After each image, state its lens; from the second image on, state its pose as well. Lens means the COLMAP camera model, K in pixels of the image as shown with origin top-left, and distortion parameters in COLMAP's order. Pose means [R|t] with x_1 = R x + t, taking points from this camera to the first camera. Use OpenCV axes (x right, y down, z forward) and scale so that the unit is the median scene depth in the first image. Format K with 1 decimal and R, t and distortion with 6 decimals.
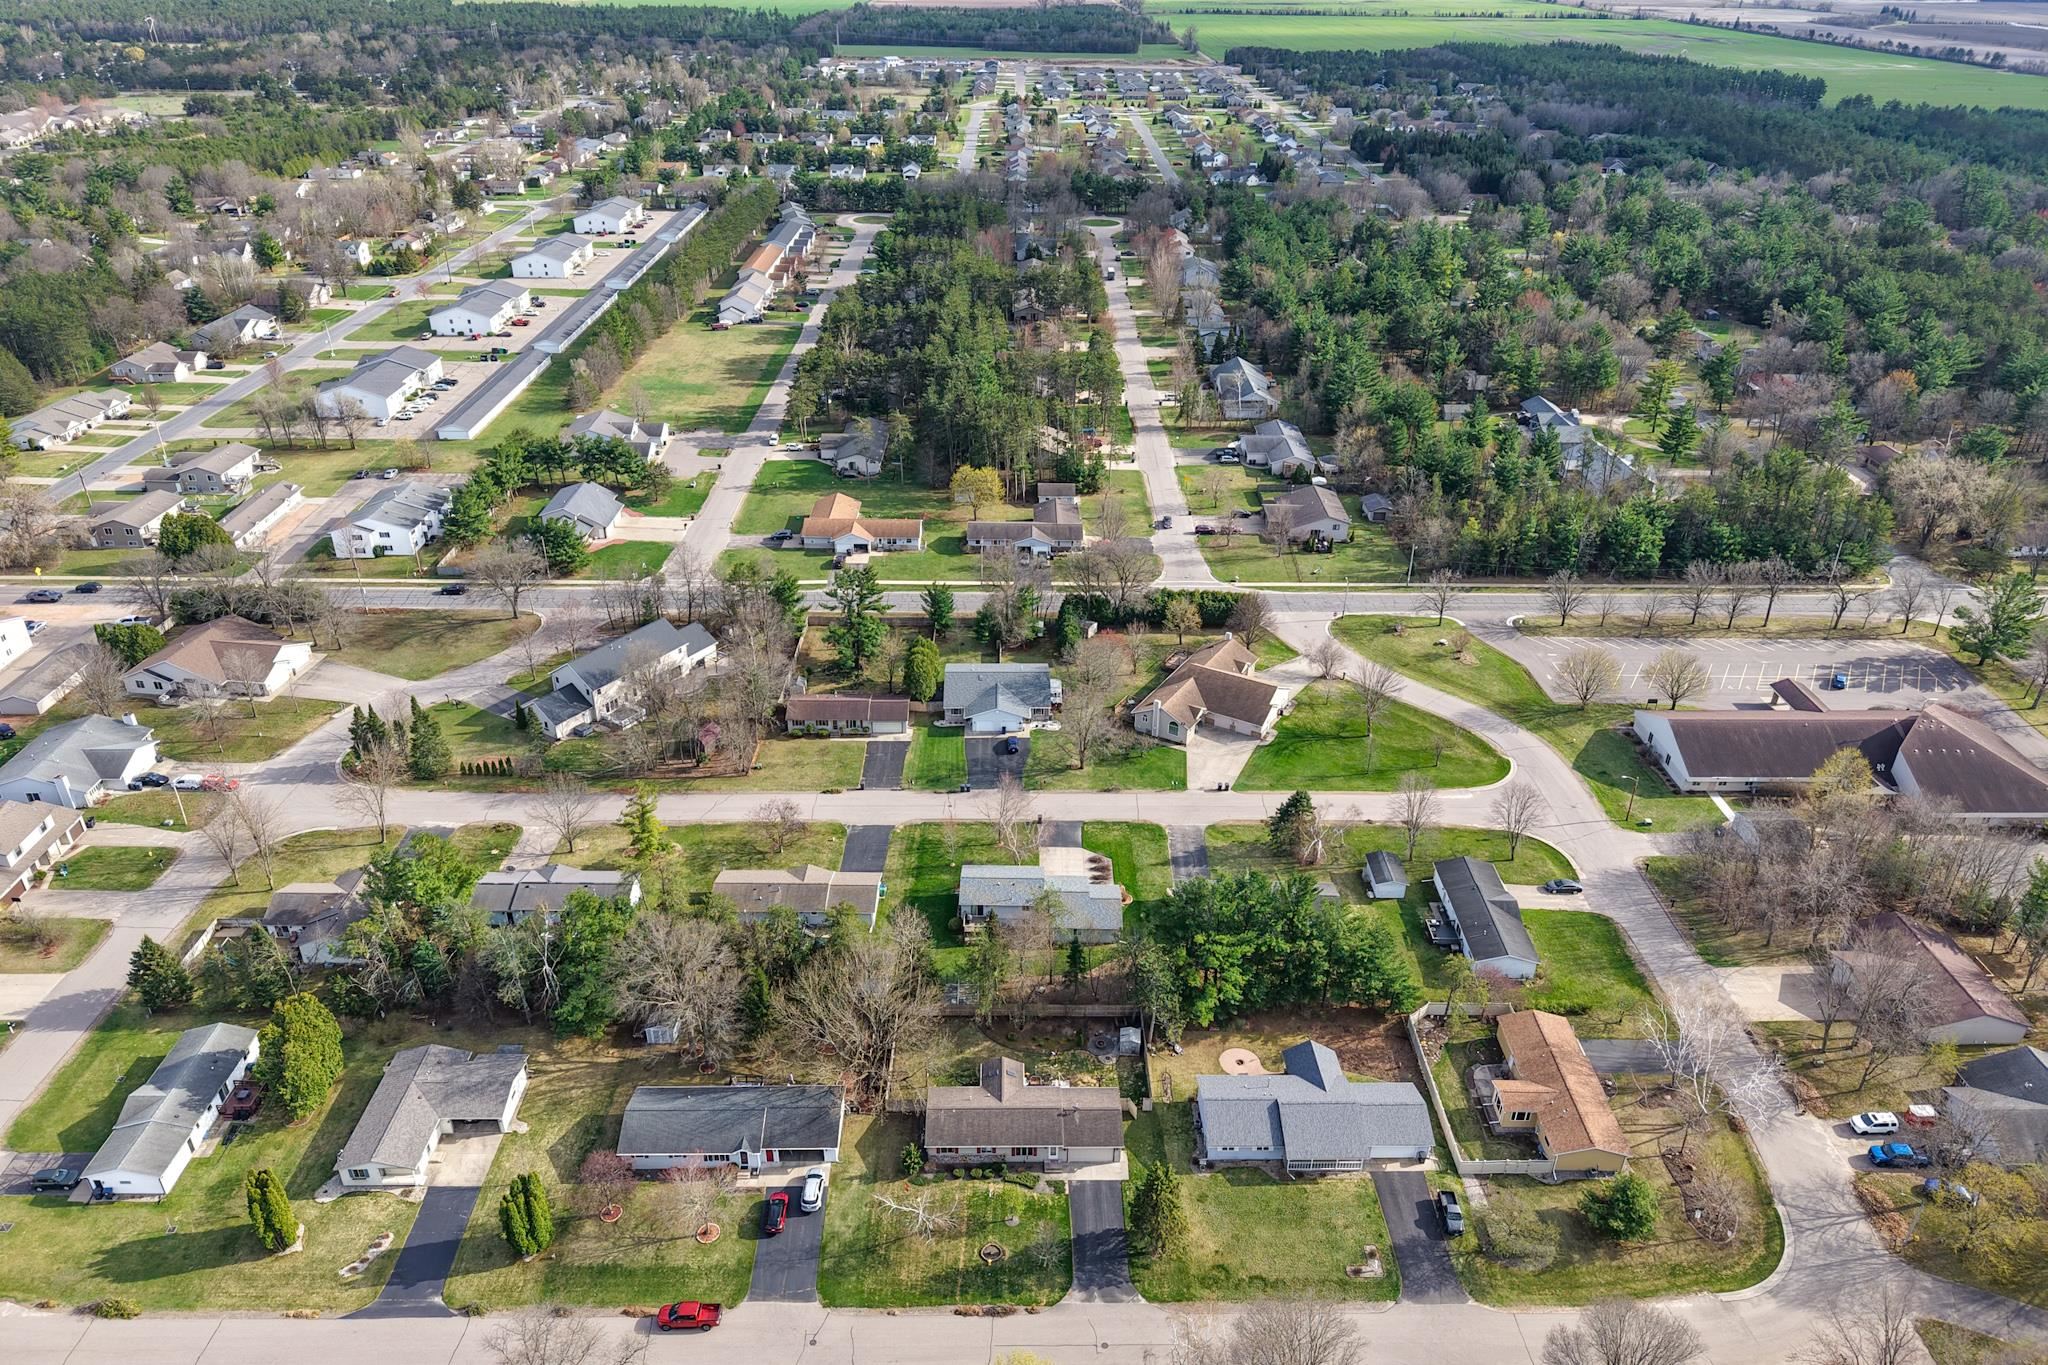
lens RADIAL K [[1365.4, 0, 1032.4], [0, 1365.4, 690.4], [0, 0, 1]] dist [0.047732, -0.063755]
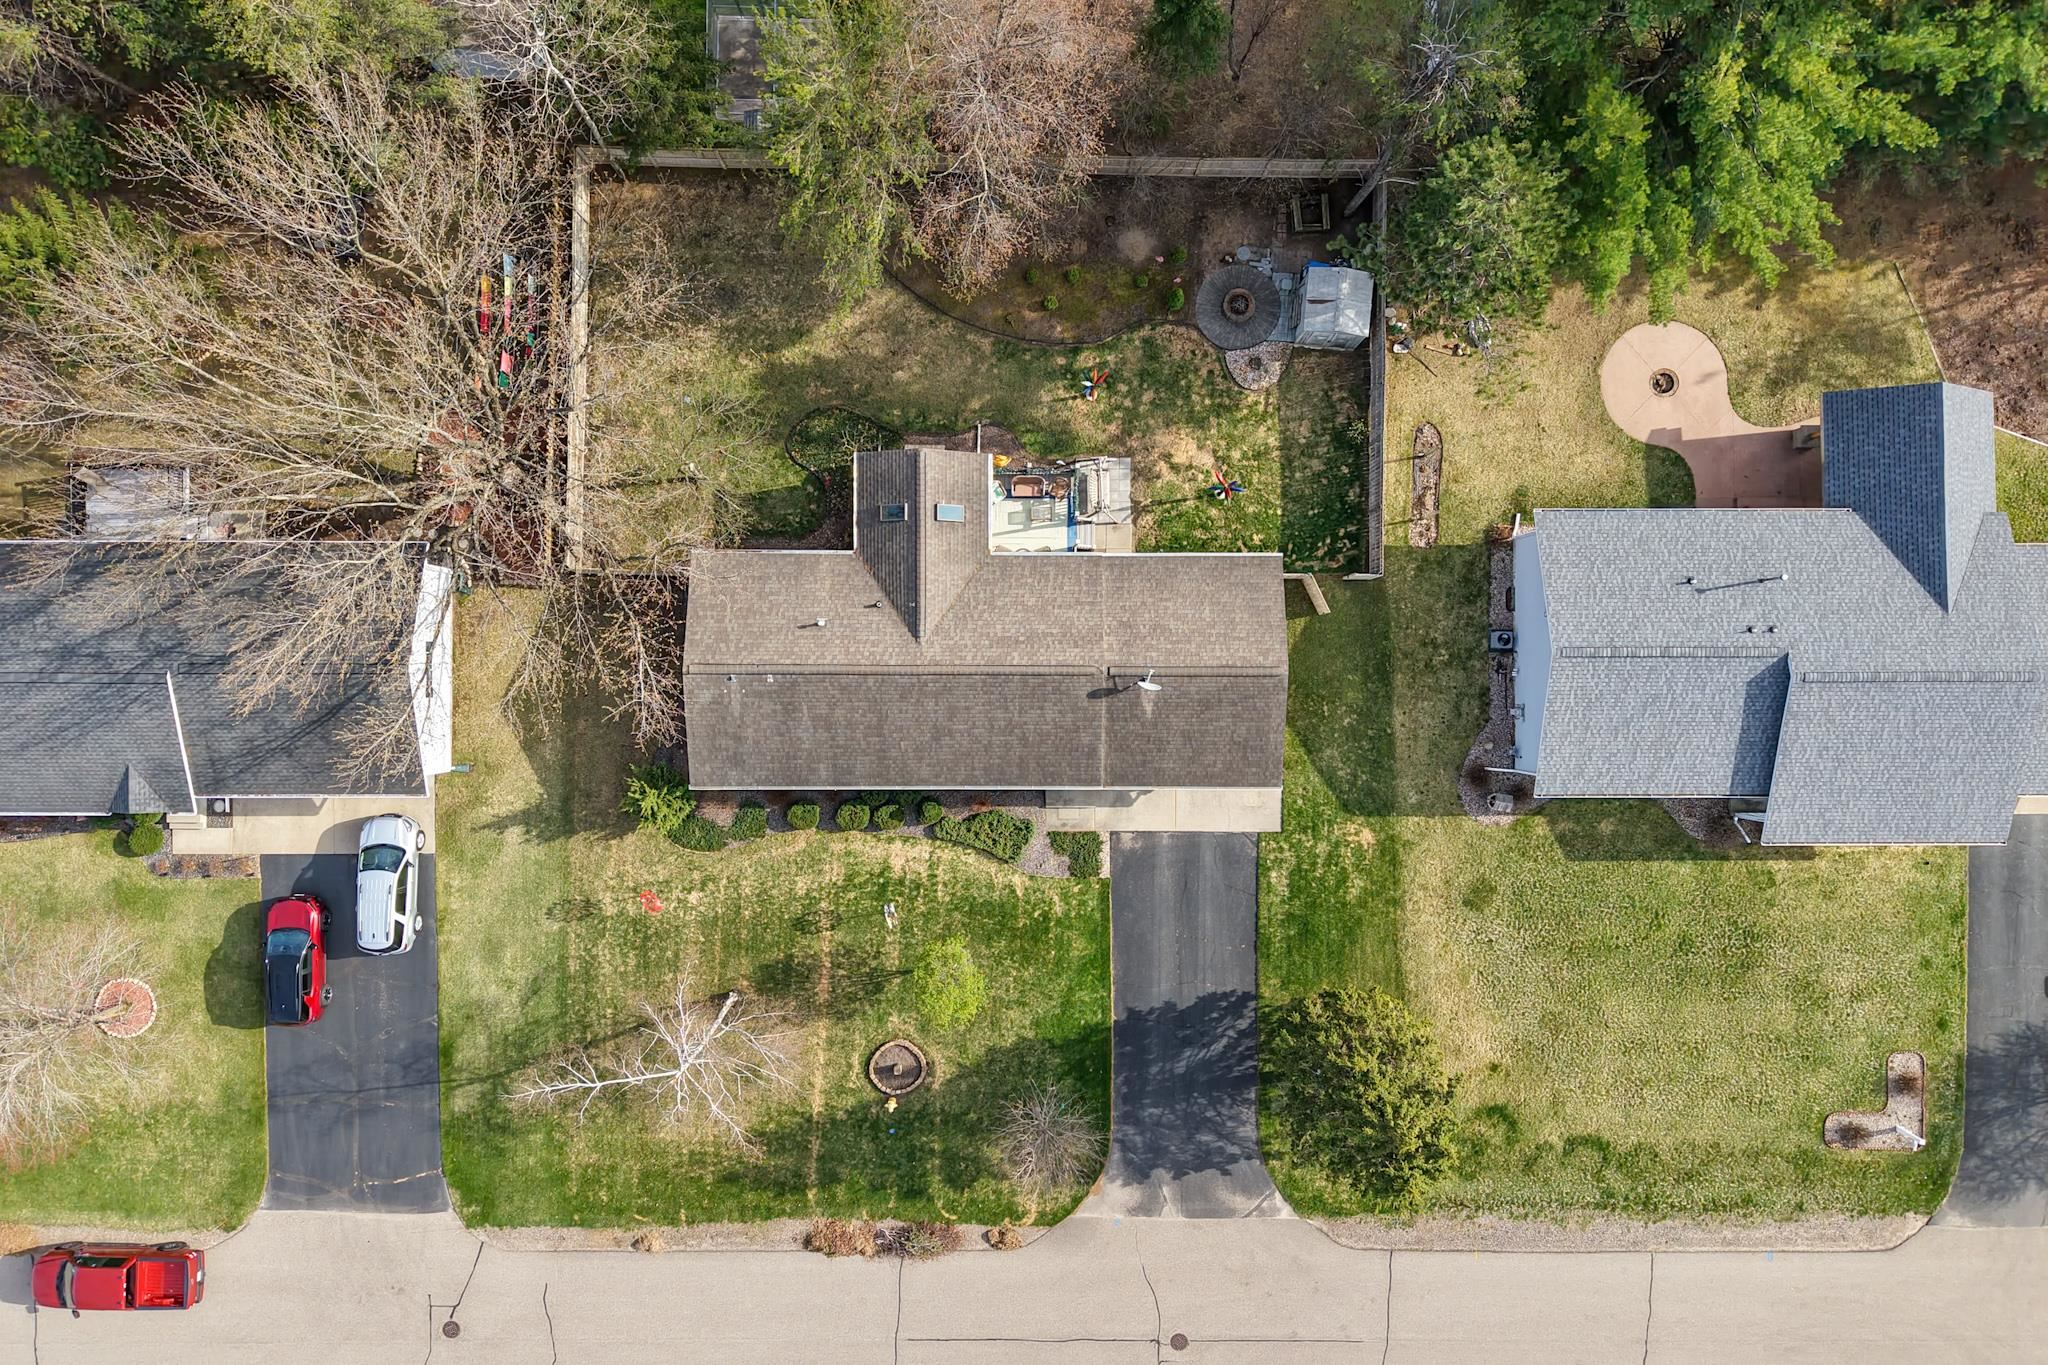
lens RADIAL K [[1365.4, 0, 1032.4], [0, 1365.4, 690.4], [0, 0, 1]] dist [0.047732, -0.063755]
pose [[0.999720, 0.023527, -0.002600, 0.005634], [-0.009277, 0.490500, 0.871392, 0.028574], [0.021776, -0.871123, 0.490581, 0.863645]]
